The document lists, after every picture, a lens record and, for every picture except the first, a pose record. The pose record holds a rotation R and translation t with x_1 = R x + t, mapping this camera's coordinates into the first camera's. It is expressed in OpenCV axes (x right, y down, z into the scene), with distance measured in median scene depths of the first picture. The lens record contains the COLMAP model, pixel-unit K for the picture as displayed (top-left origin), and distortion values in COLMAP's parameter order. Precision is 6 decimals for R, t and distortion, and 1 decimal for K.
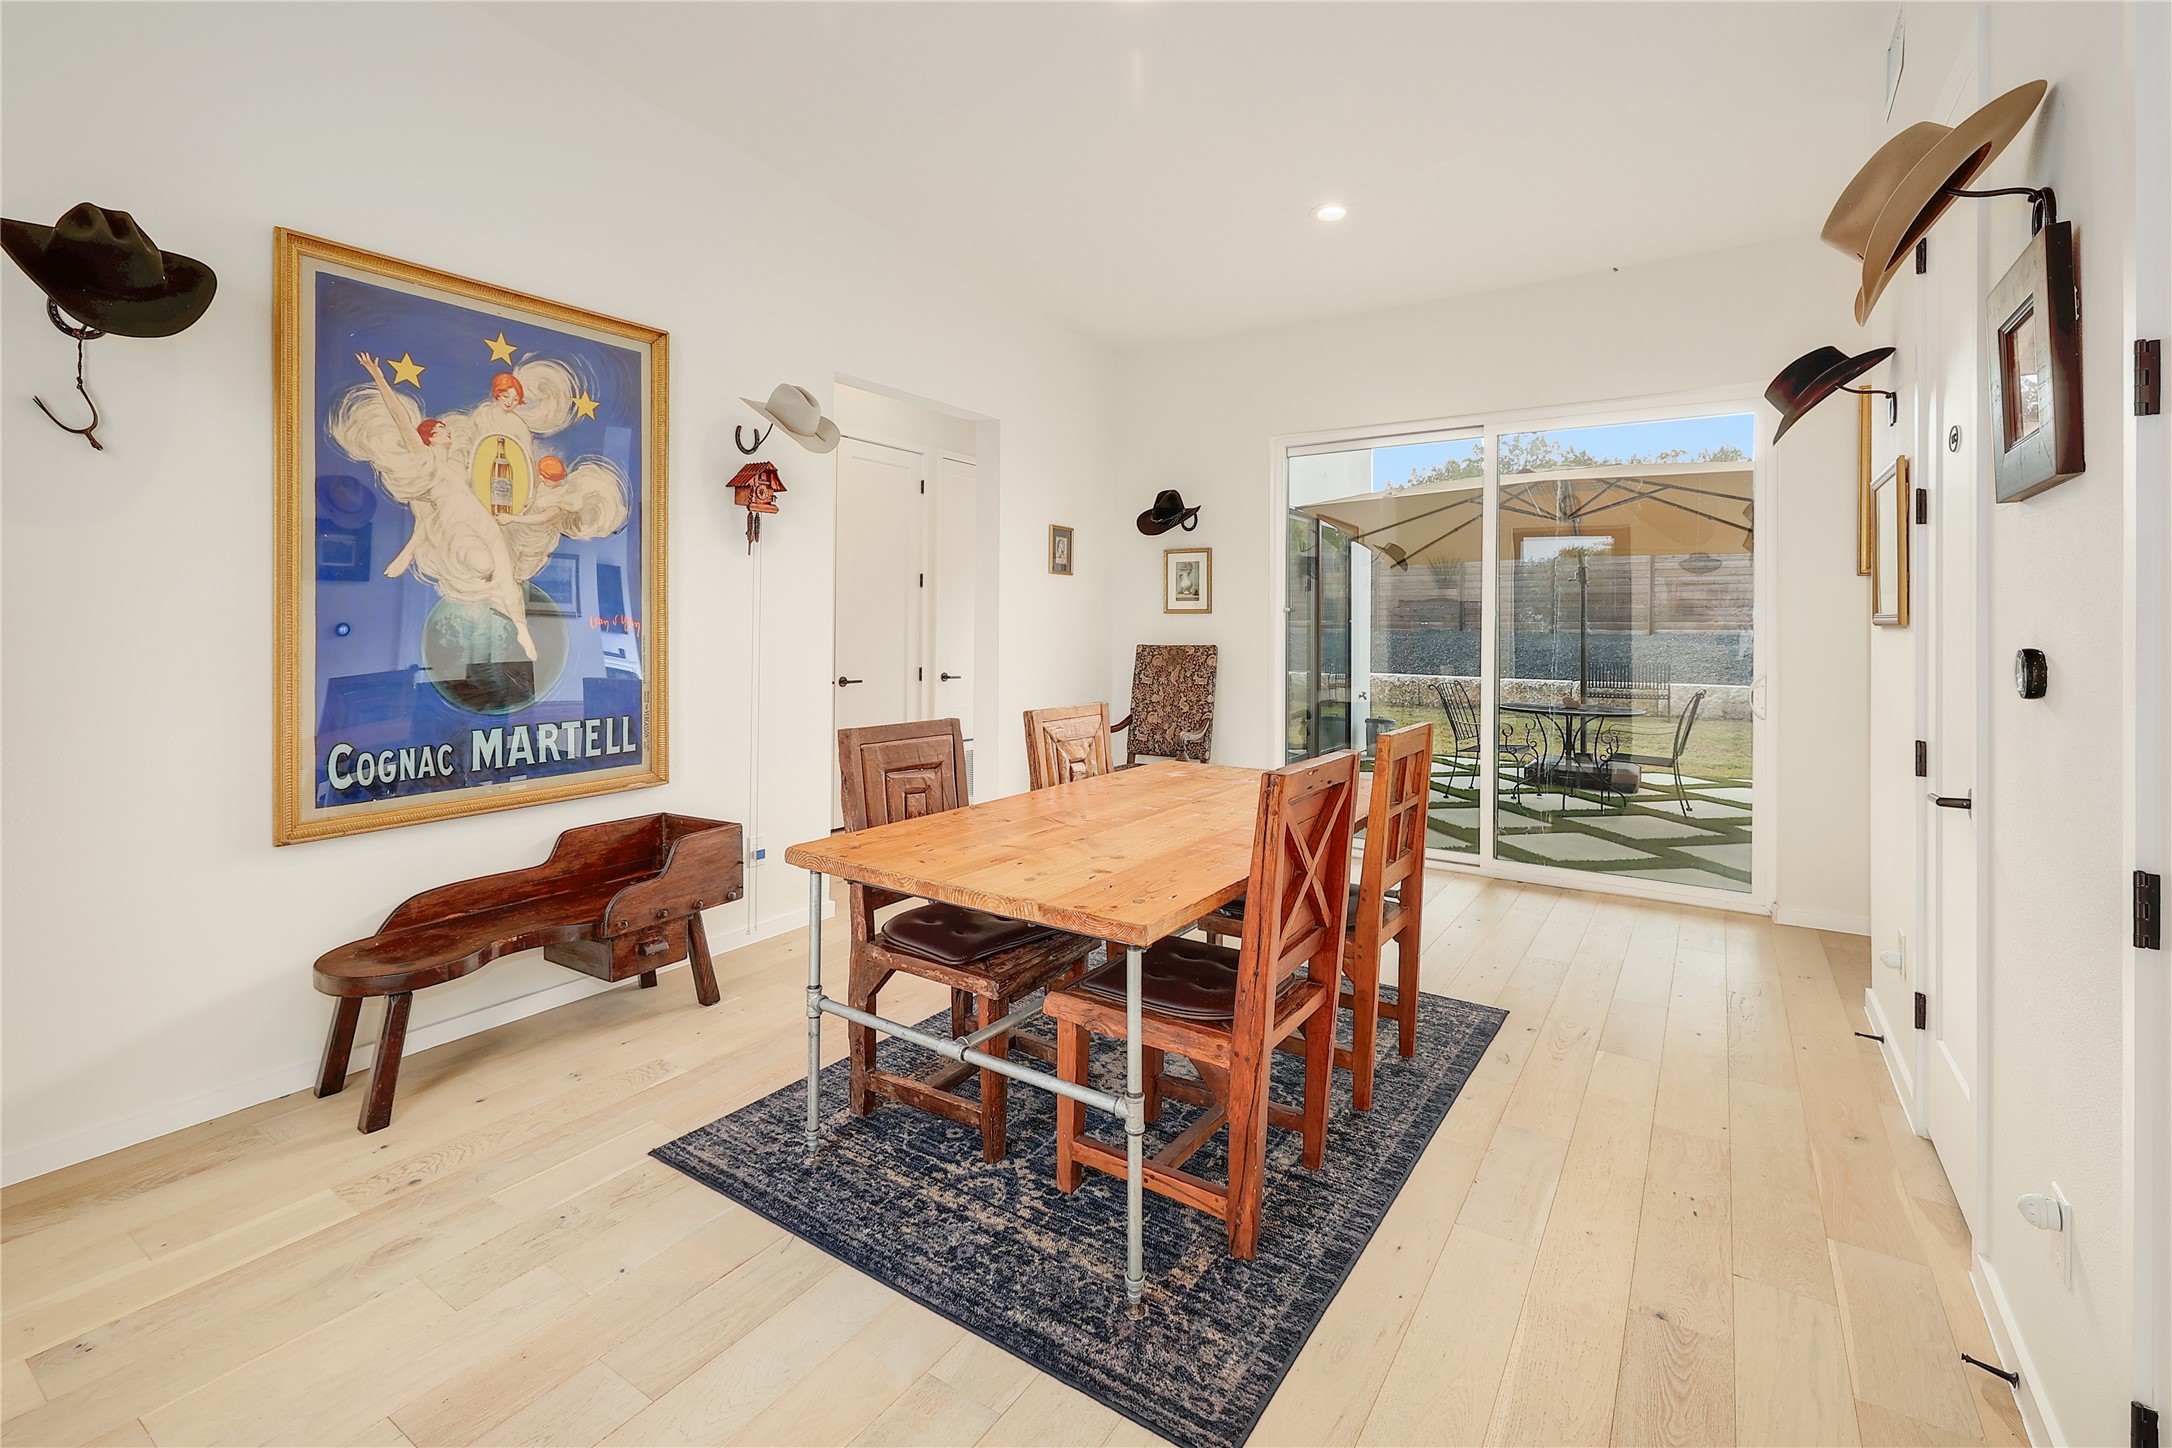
lens RADIAL K [[963.4, 0, 1079.6], [0, 963.4, 635.4], [0, 0, 1]] dist [0.000634, -0.000036]
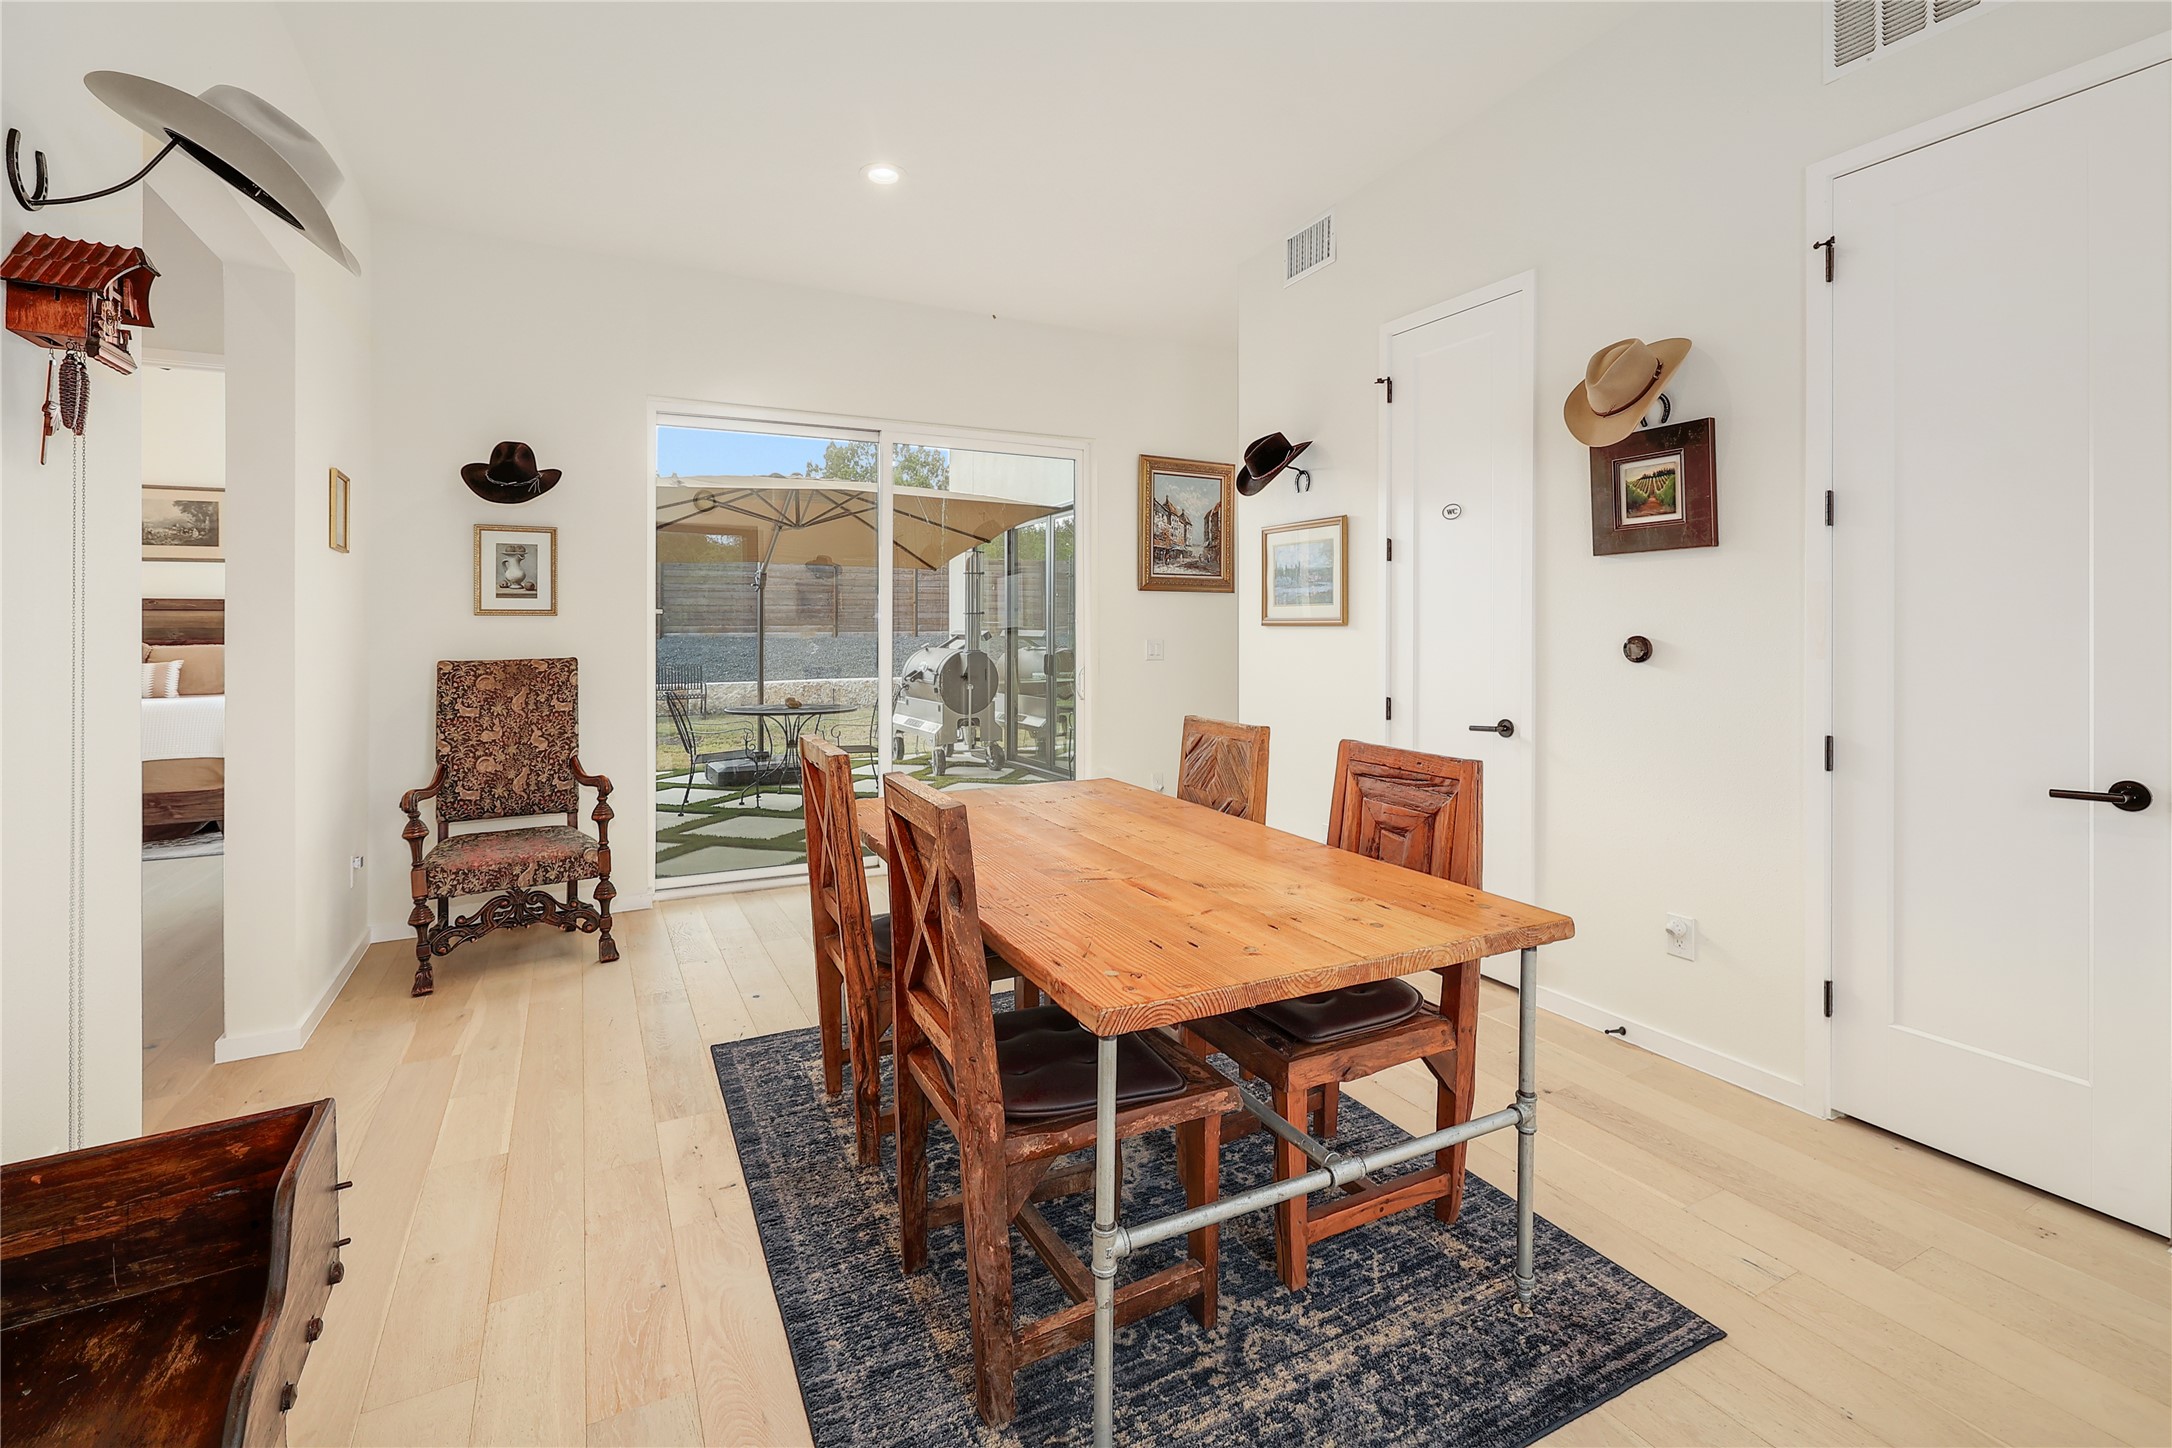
lens RADIAL K [[963.4, 0, 1079.6], [0, 963.4, 635.4], [0, 0, 1]] dist [0.000634, -0.000036]
pose [[0.482516, -0.012761, 0.875794, -0.488210], [0.016732, 0.999846, 0.005350, -0.006973], [-0.875727, 0.012073, 0.482655, 0.428839]]
